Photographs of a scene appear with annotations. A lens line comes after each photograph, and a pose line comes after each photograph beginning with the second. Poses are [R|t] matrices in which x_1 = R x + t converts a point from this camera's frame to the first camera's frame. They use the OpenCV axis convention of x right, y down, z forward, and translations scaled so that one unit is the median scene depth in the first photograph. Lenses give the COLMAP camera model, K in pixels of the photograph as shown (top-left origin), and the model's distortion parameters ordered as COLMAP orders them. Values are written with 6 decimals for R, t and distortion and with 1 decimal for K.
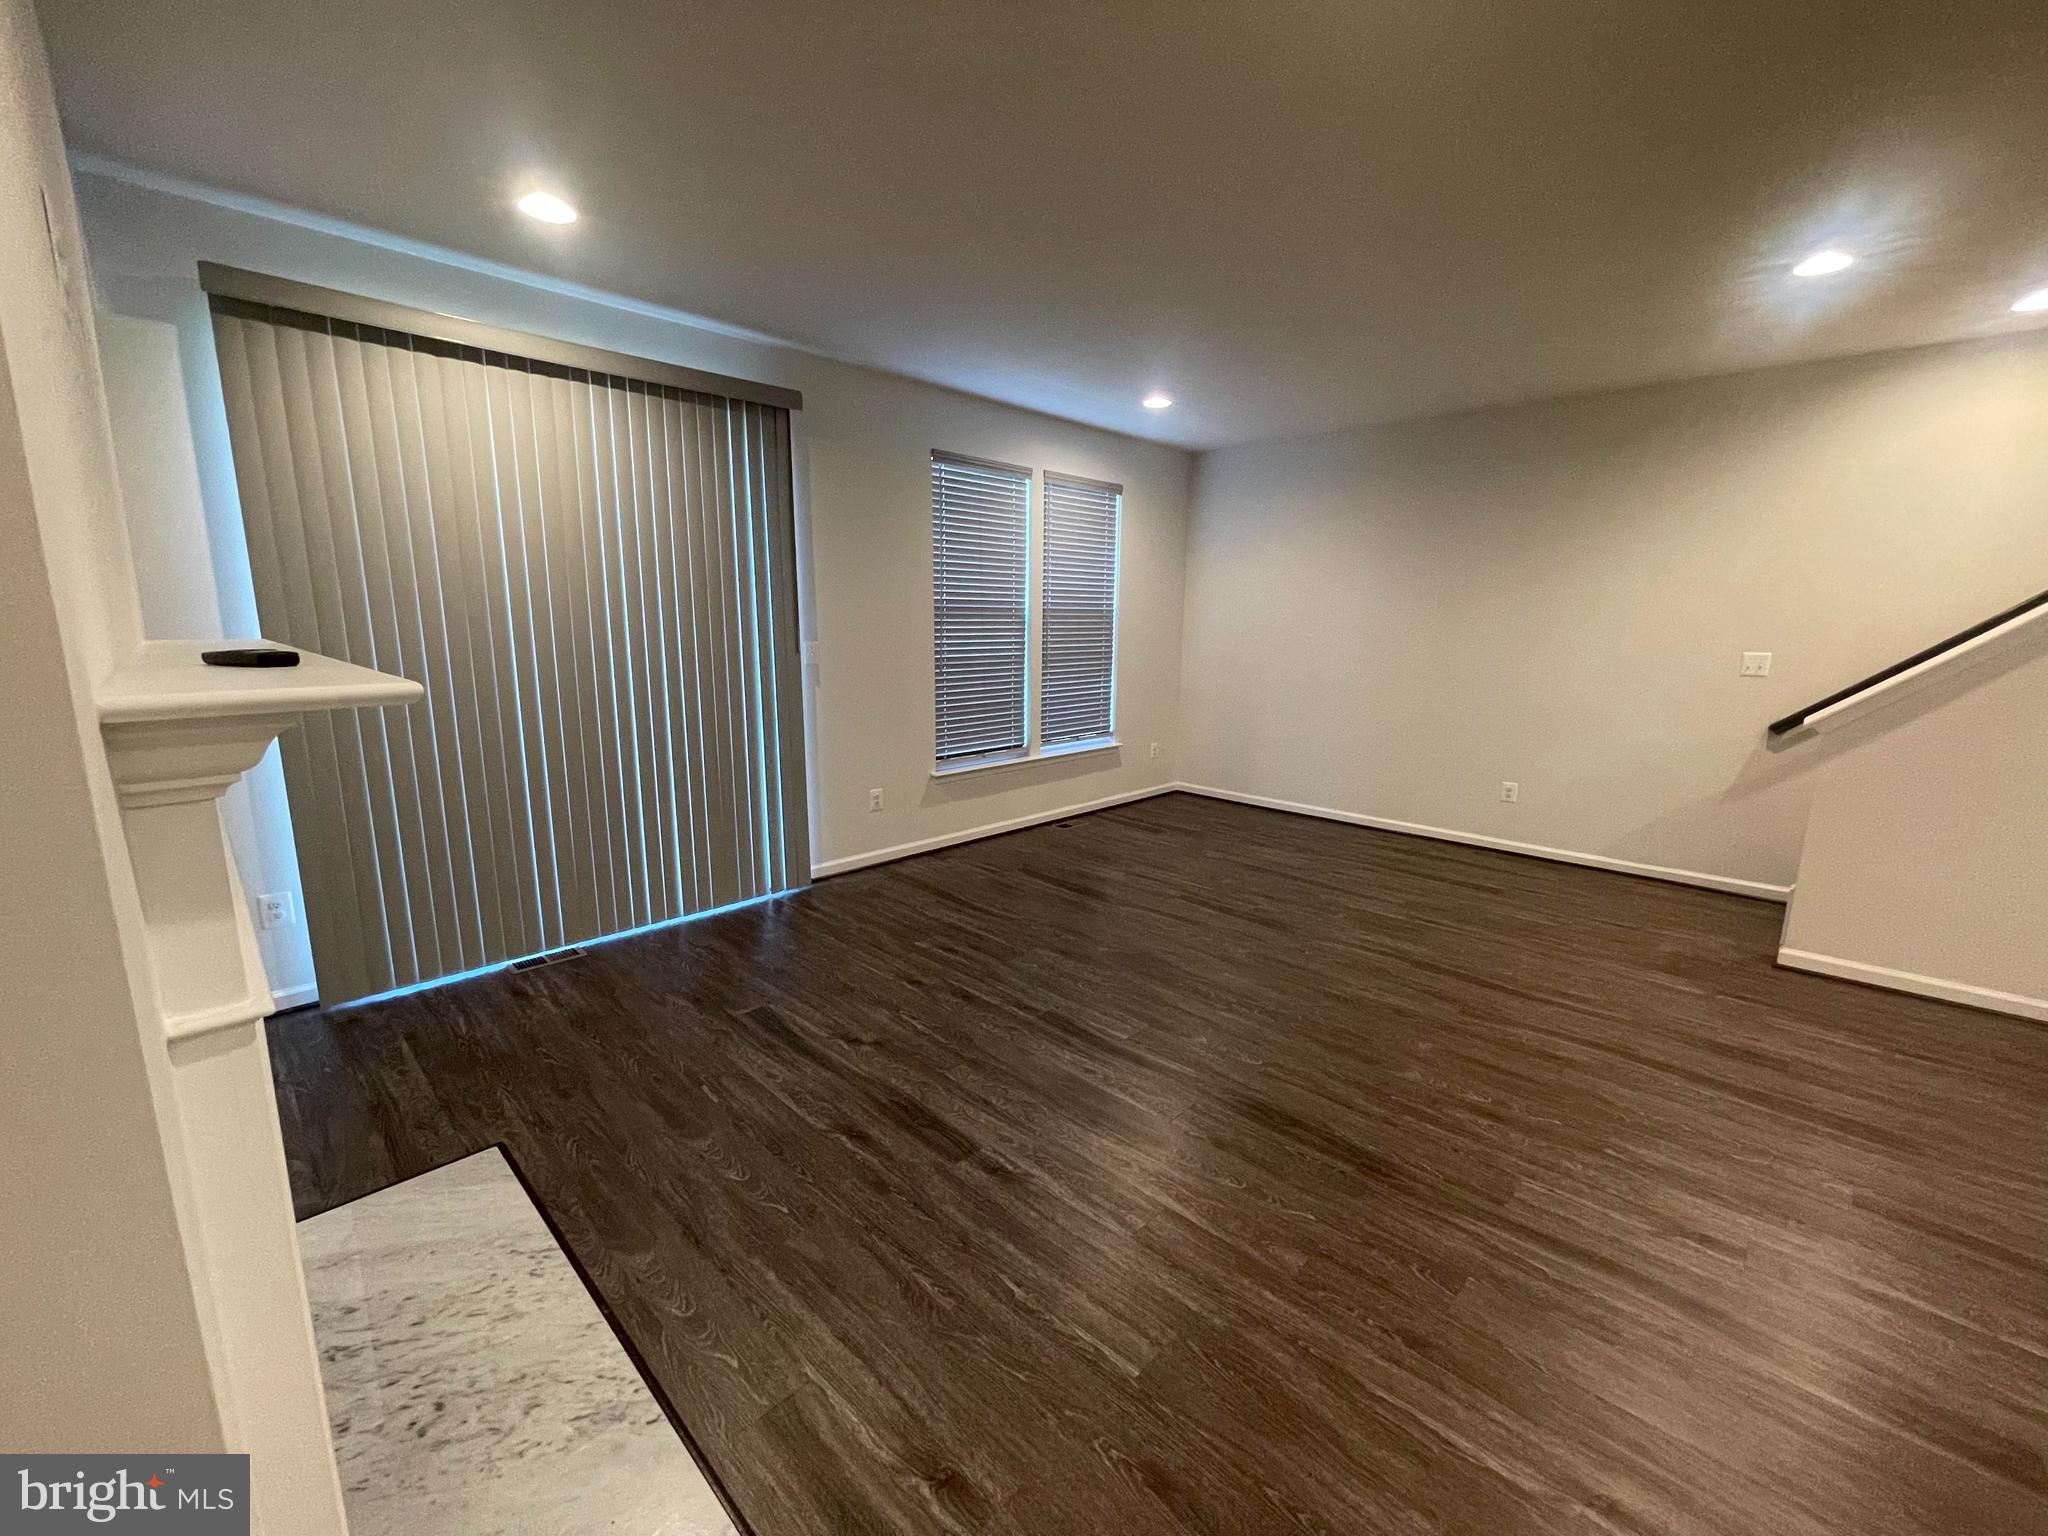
lens RADIAL K [[830.7, 0, 1030.7], [0, 830.7, 767.6], [0, 0, 1]] dist [-0.001183, 0.000721]
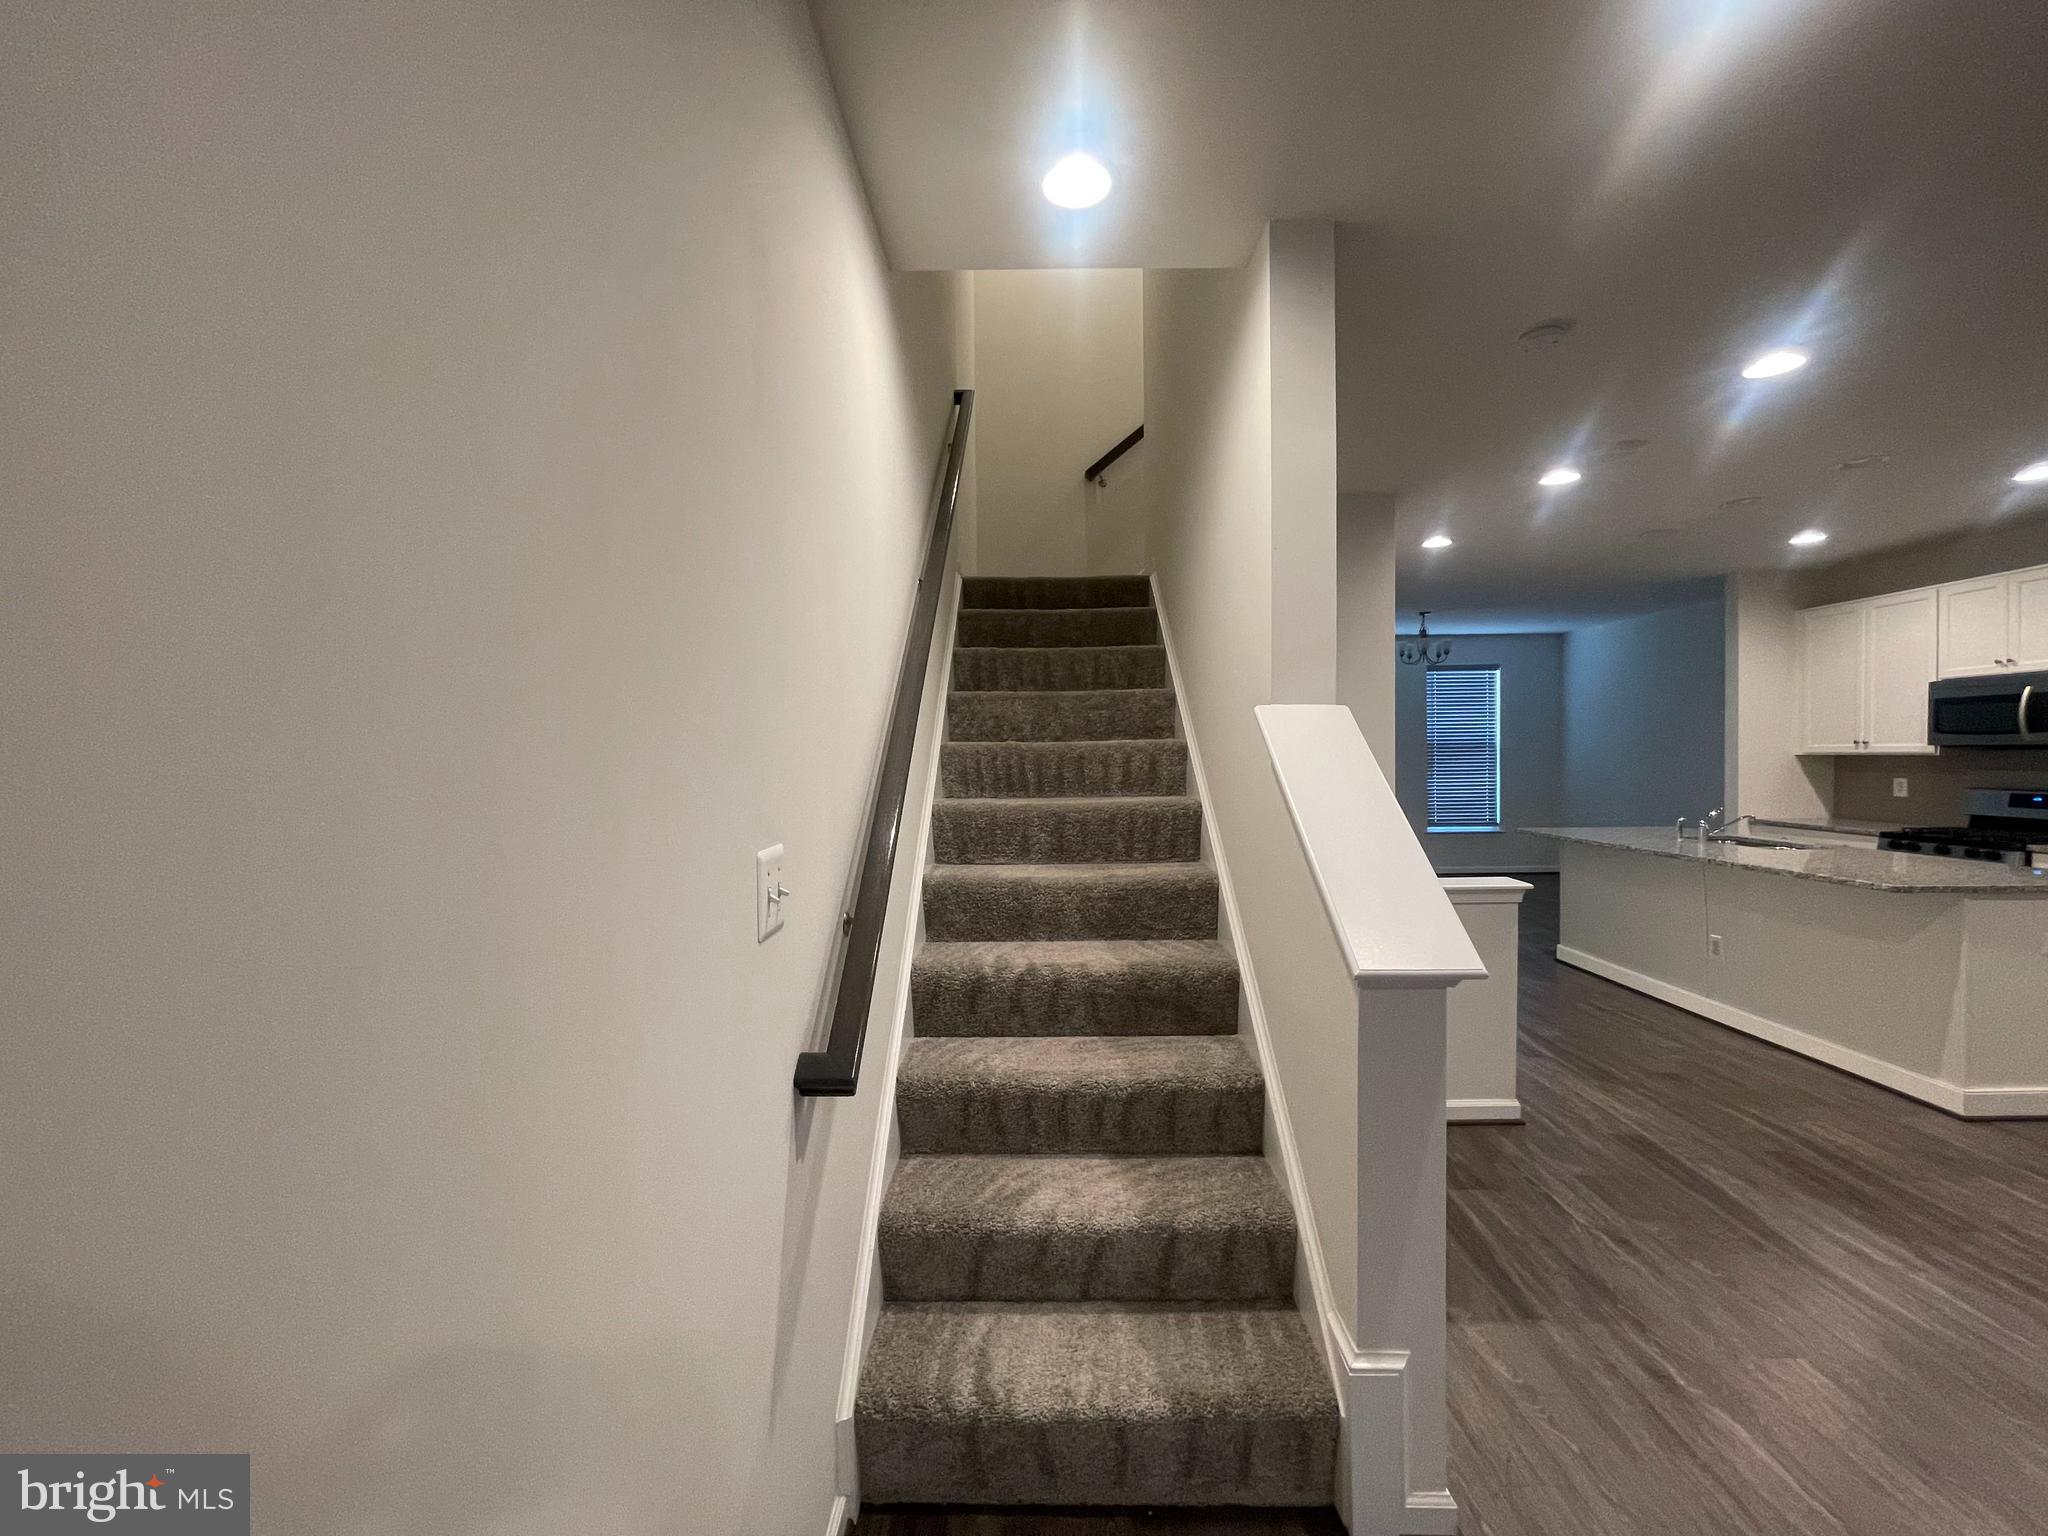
lens RADIAL K [[830.7, 0, 1030.7], [0, 830.7, 767.6], [0, 0, 1]] dist [-0.001183, 0.000721]
pose [[-0.691077, -0.015079, 0.722624, 0.738426], [0.135883, 0.979245, 0.150385, -0.232605], [-0.709893, 0.202120, -0.674684, 1.327796]]
